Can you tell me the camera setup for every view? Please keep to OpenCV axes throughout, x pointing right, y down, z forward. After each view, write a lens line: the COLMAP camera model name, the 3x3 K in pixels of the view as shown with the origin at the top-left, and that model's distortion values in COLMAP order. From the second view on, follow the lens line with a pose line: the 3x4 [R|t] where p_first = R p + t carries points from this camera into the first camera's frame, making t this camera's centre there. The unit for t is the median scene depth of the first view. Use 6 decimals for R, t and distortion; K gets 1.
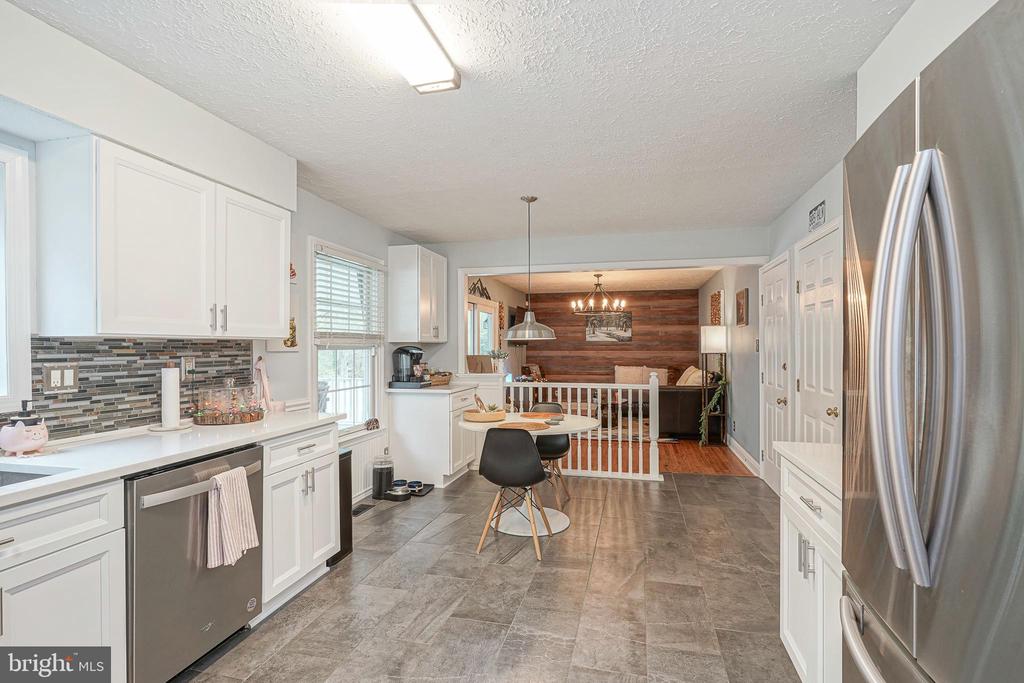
lens RADIAL K [[488.6, 0, 517.4], [0, 488.6, 348.3], [0, 0, 1]] dist [0.000941, 0.000150]
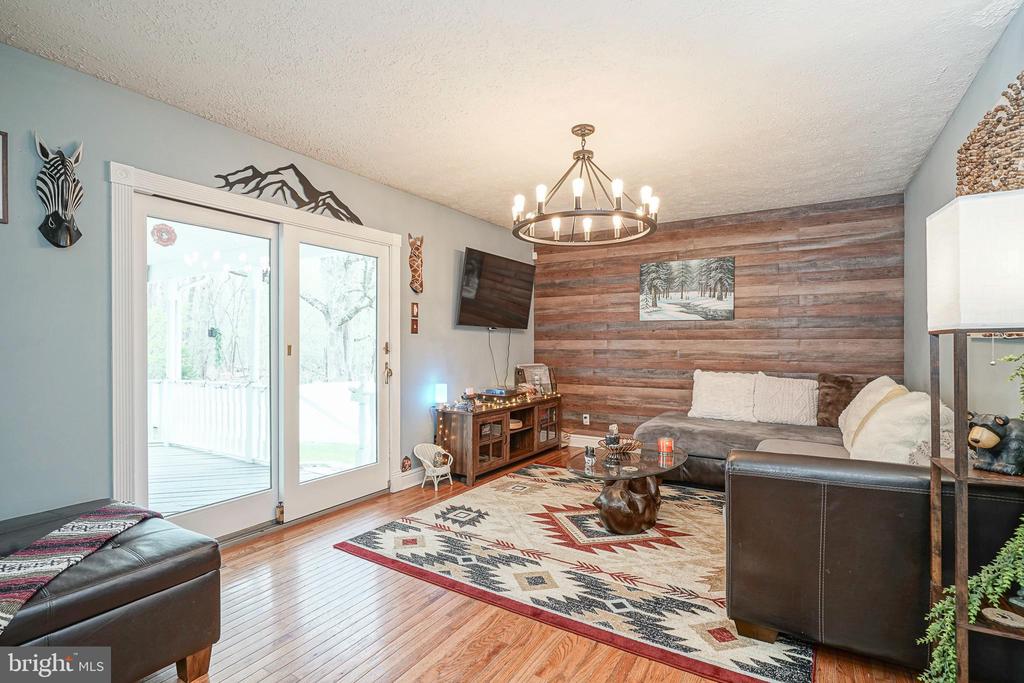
lens RADIAL K [[488.6, 0, 507.3], [0, 488.6, 342.6], [0, 0, 1]] dist [0.000941, 0.000150]
pose [[0.949359, 0.001584, -0.314189, 0.735183], [-0.003475, 0.999979, -0.005457, 0.048354], [0.314173, 0.006272, 0.949345, 2.027968]]
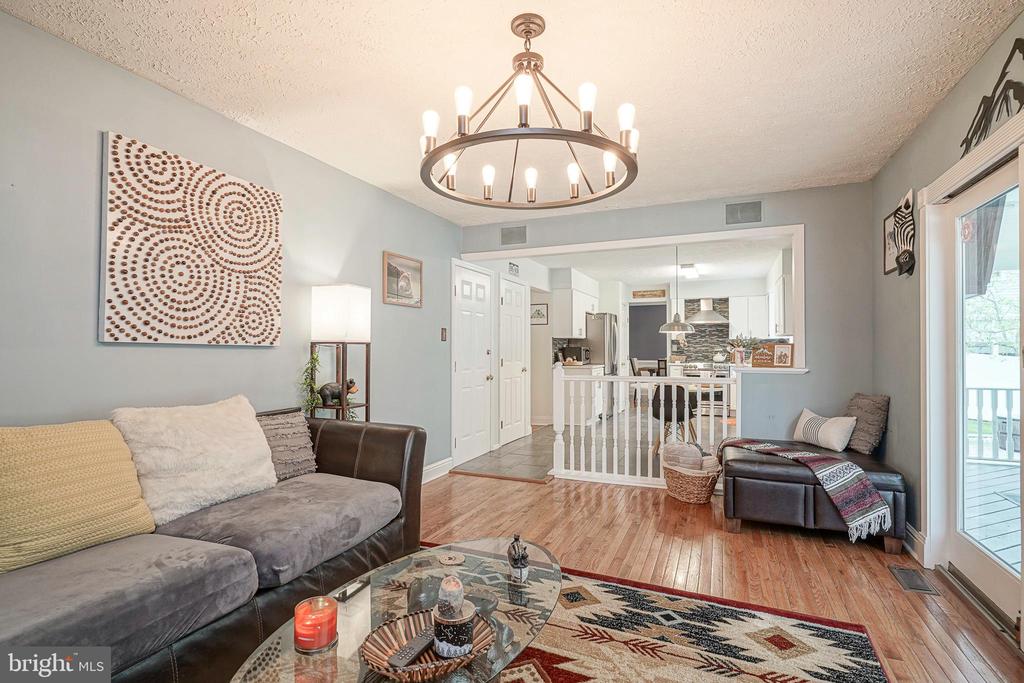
lens RADIAL K [[488.6, 0, 514.5], [0, 488.6, 343.7], [0, 0, 1]] dist [0.000941, 0.000150]
pose [[-0.986497, 0.004037, 0.163729, 0.426722], [0.002733, 0.999963, -0.008188, 0.040803], [-0.163756, -0.007630, -0.986471, 4.011907]]
